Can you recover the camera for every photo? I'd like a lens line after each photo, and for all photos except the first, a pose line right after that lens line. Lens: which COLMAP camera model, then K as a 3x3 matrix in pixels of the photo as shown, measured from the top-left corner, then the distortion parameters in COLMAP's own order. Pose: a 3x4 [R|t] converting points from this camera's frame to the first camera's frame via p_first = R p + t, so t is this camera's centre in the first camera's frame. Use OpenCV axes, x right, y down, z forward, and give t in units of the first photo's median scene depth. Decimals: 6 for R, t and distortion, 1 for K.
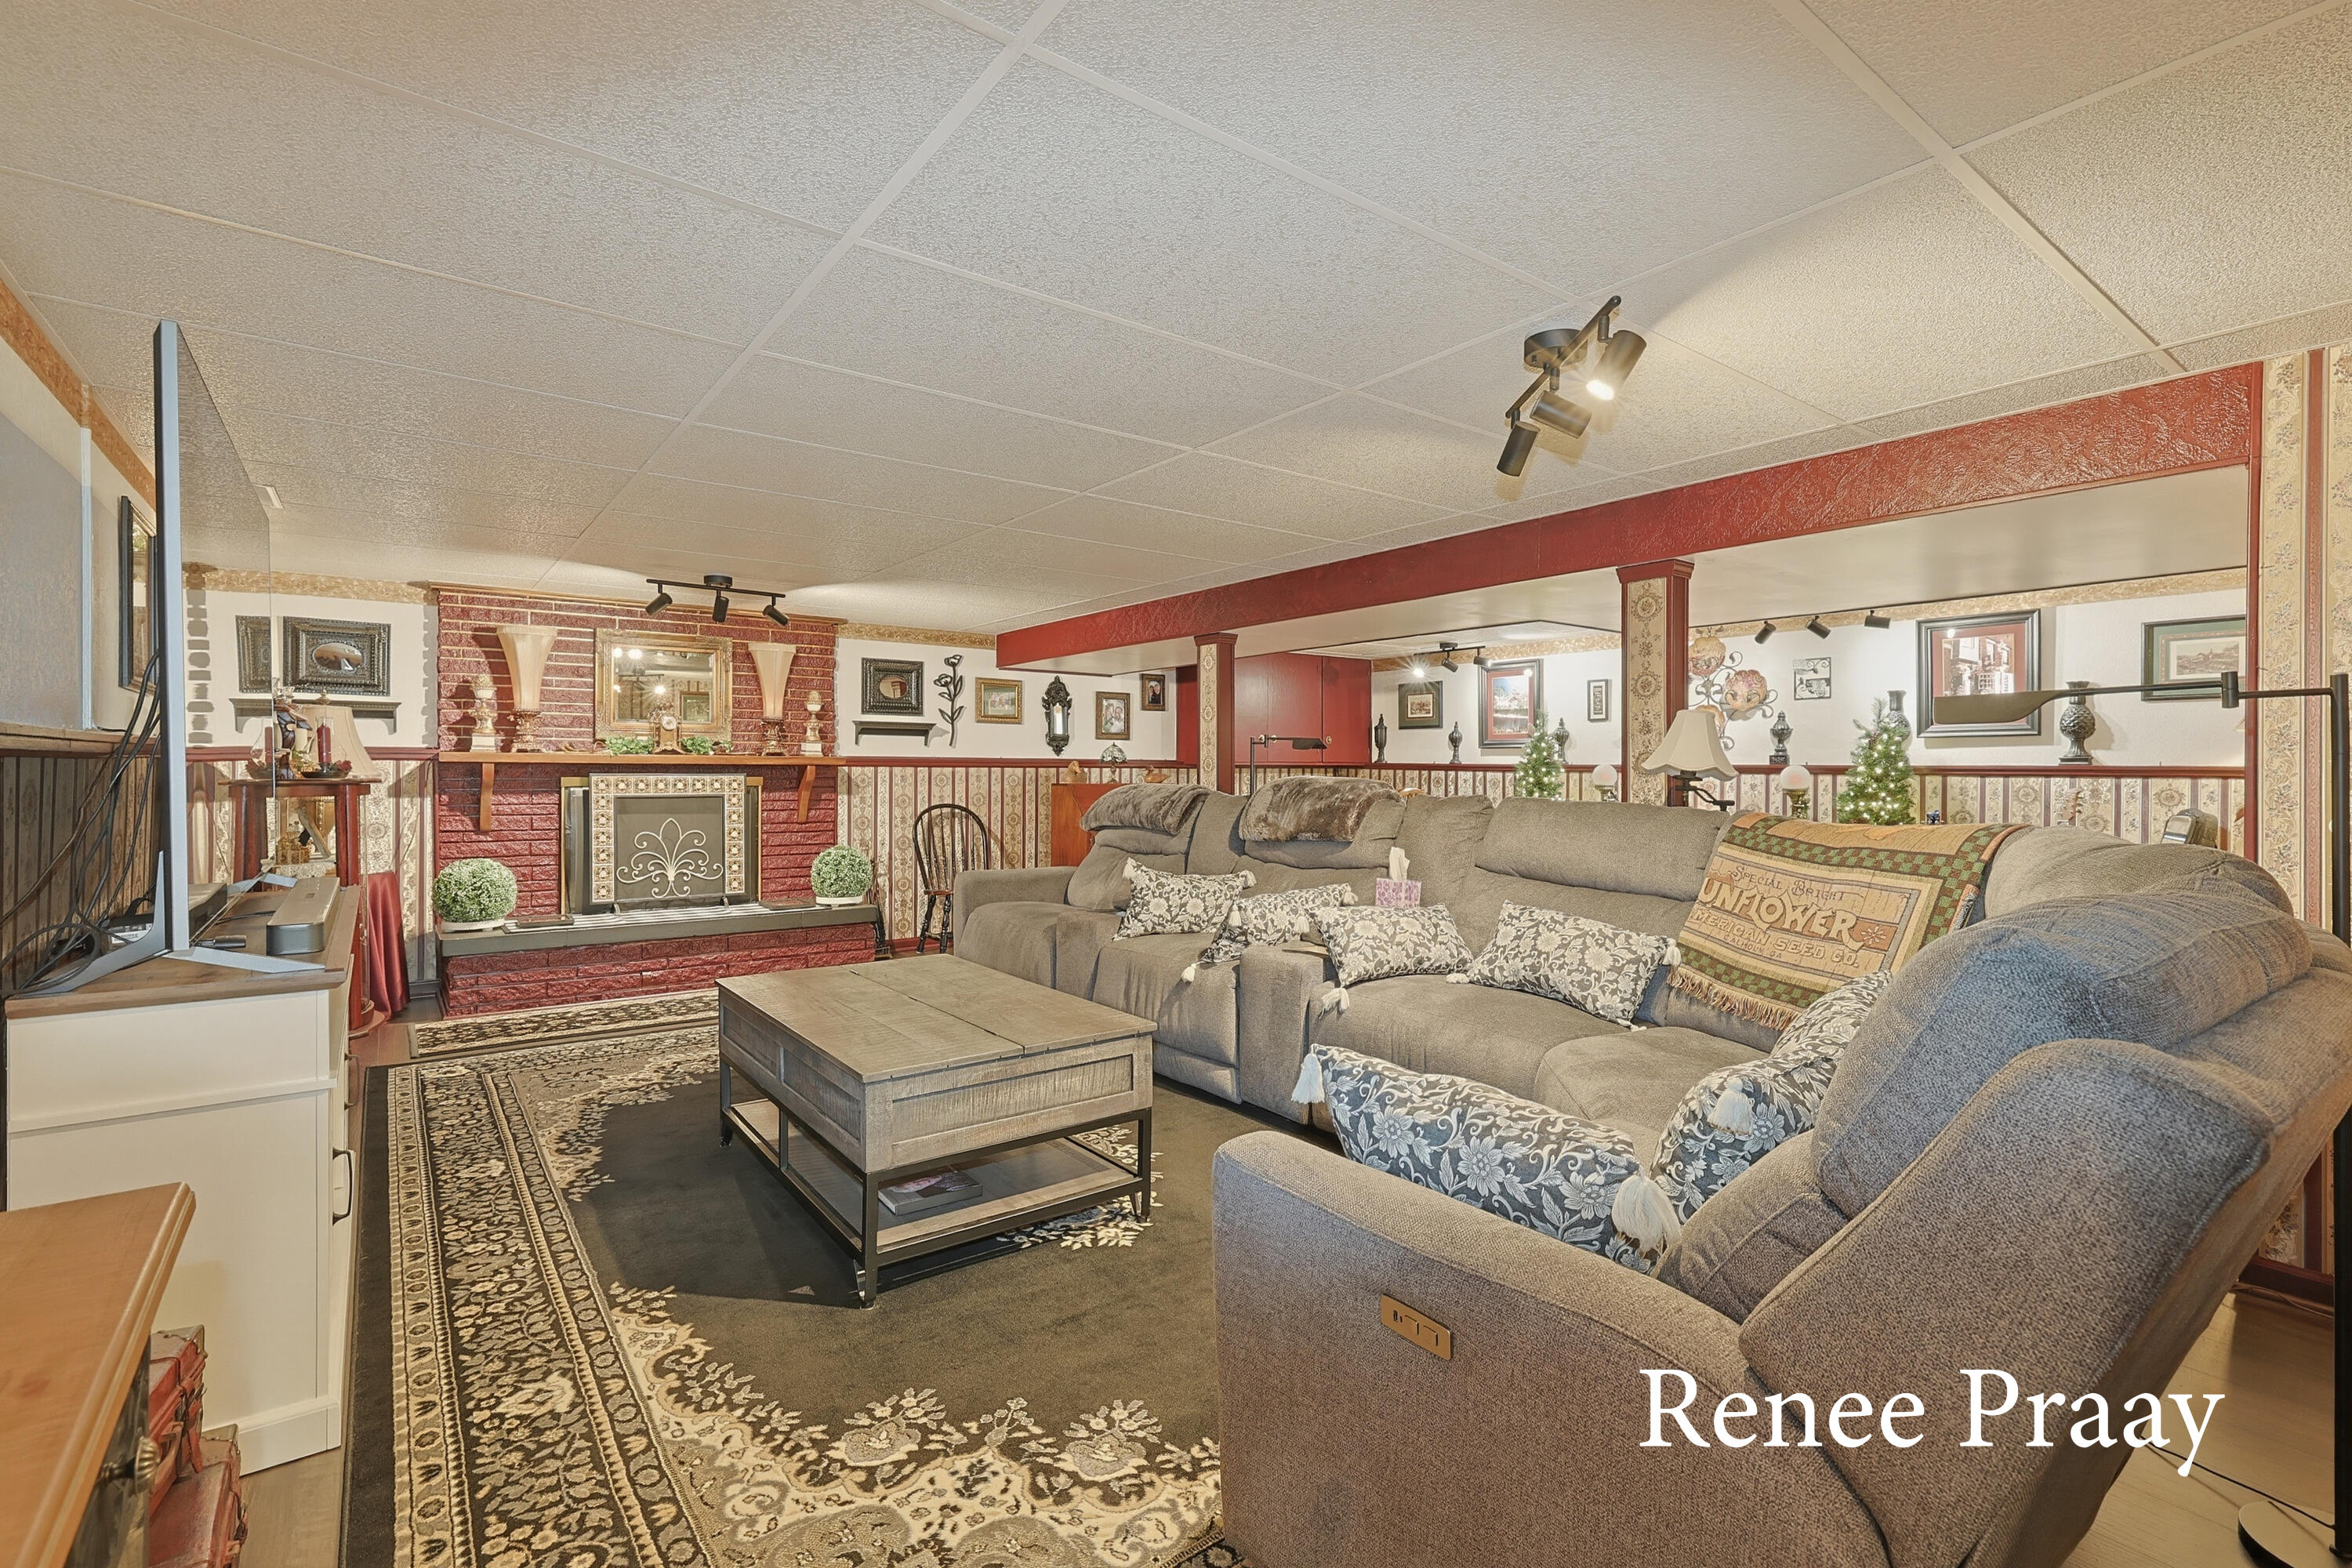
lens RADIAL K [[1062.3, 0, 1179.1], [0, 1062.3, 780.0], [0, 0, 1]] dist [0.000761, 0.000669]
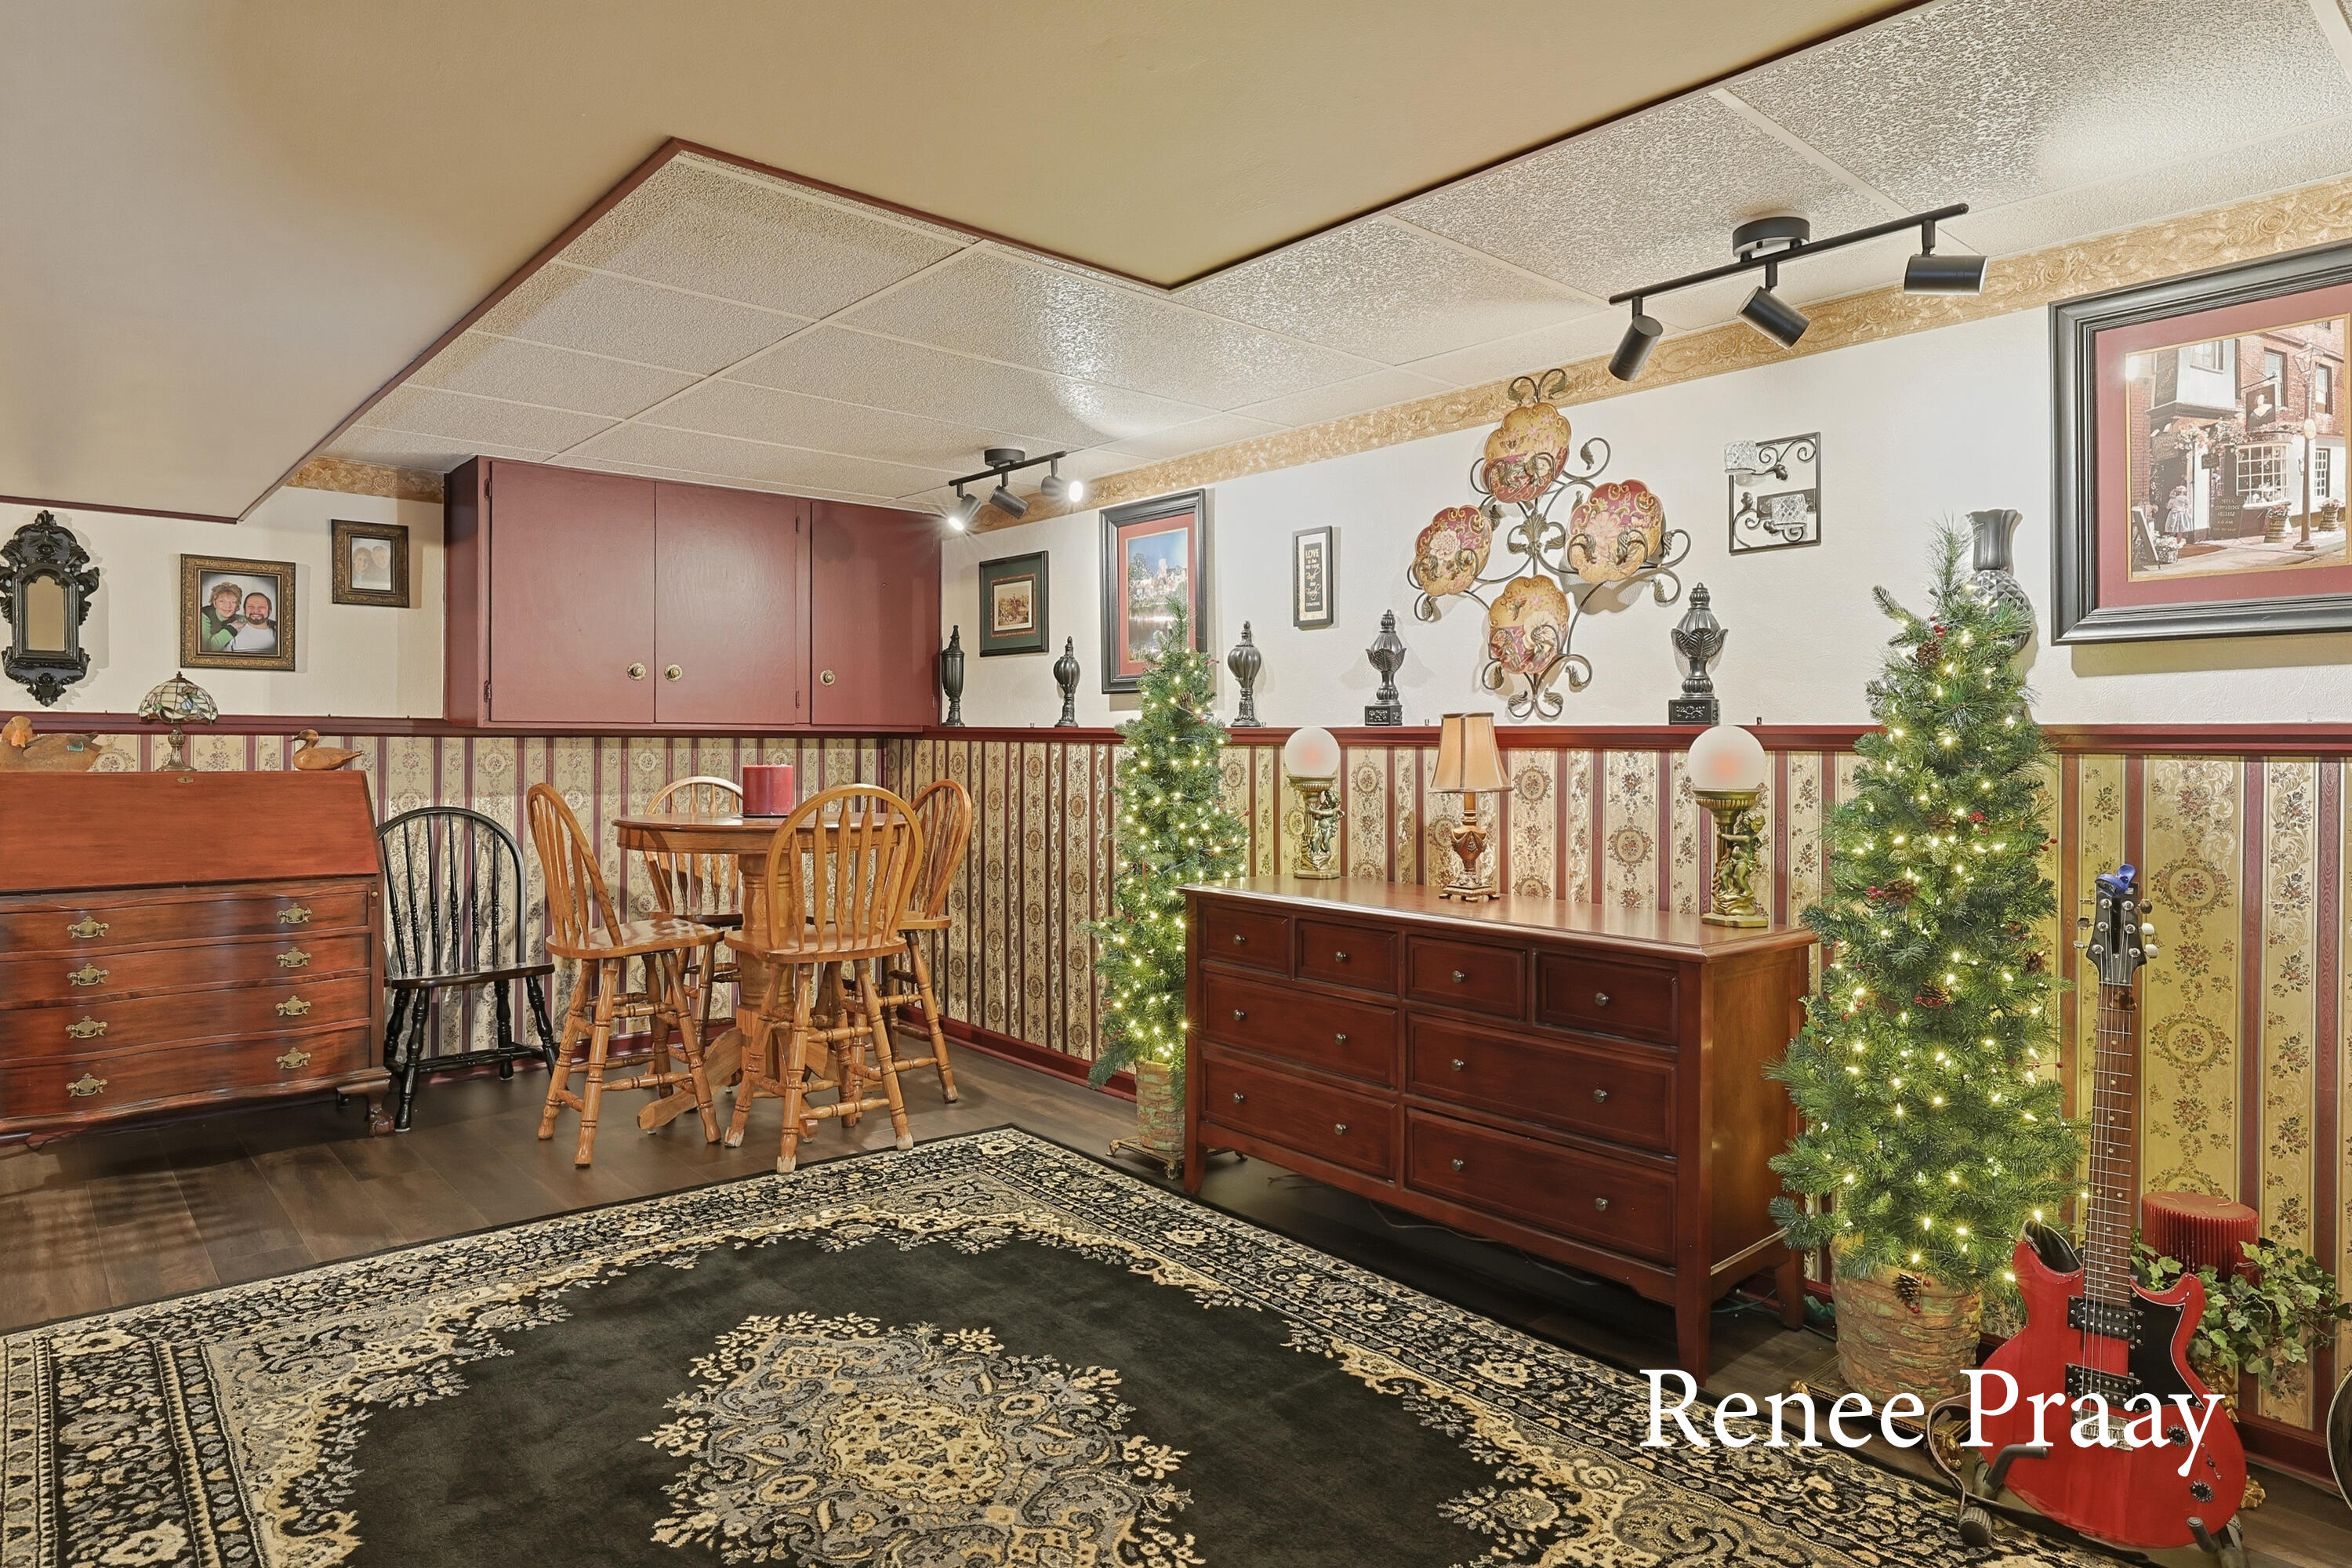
lens RADIAL K [[1346.8, 0, 1181.2], [0, 1346.8, 745.4], [0, 0, 1]] dist [-0.001145, 0.001776]
pose [[0.997487, 0.001763, 0.070833, 0.335219], [-0.001006, 0.999942, -0.010721, -0.001904], [-0.070848, 0.010623, 0.997431, 0.513816]]
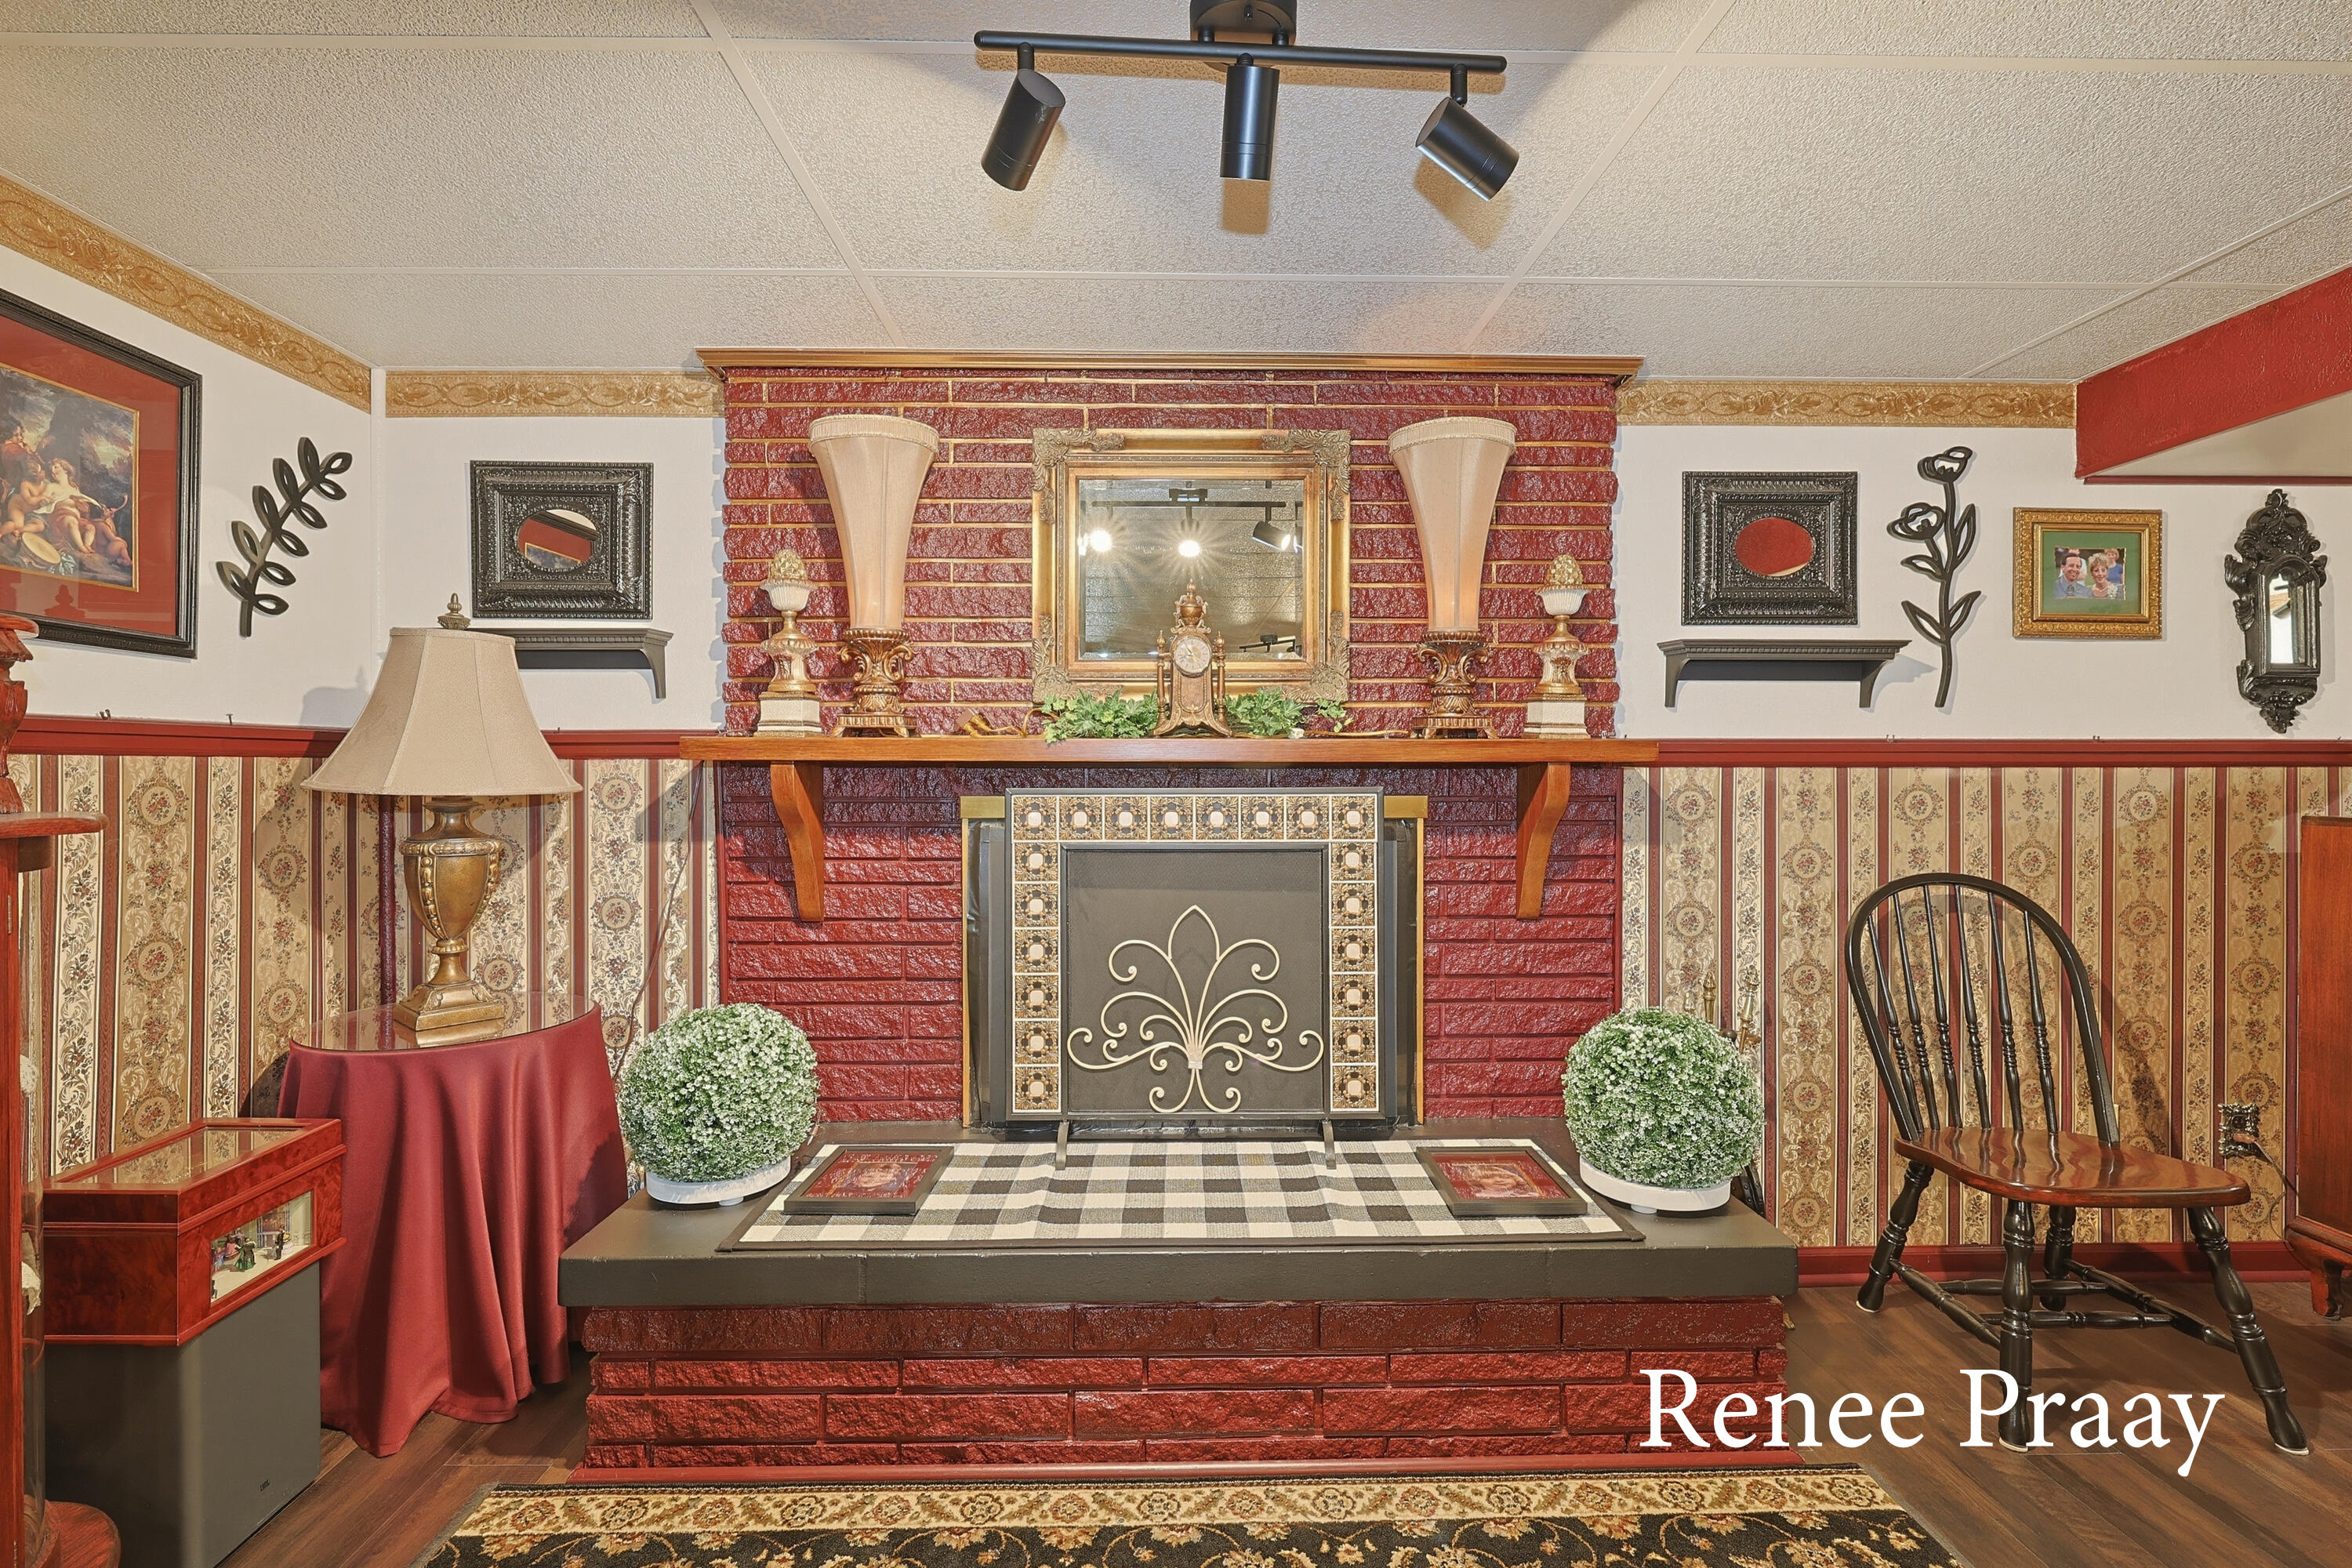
lens RADIAL K [[1062.3, 0, 1170.1], [0, 1062.3, 778.5], [0, 0, 1]] dist [0.000761, 0.000669]
pose [[0.813595, -0.005871, -0.581403, -0.234776], [-0.000890, 0.999935, -0.011343, -0.004241], [0.581432, 0.009746, 0.813537, 0.608863]]
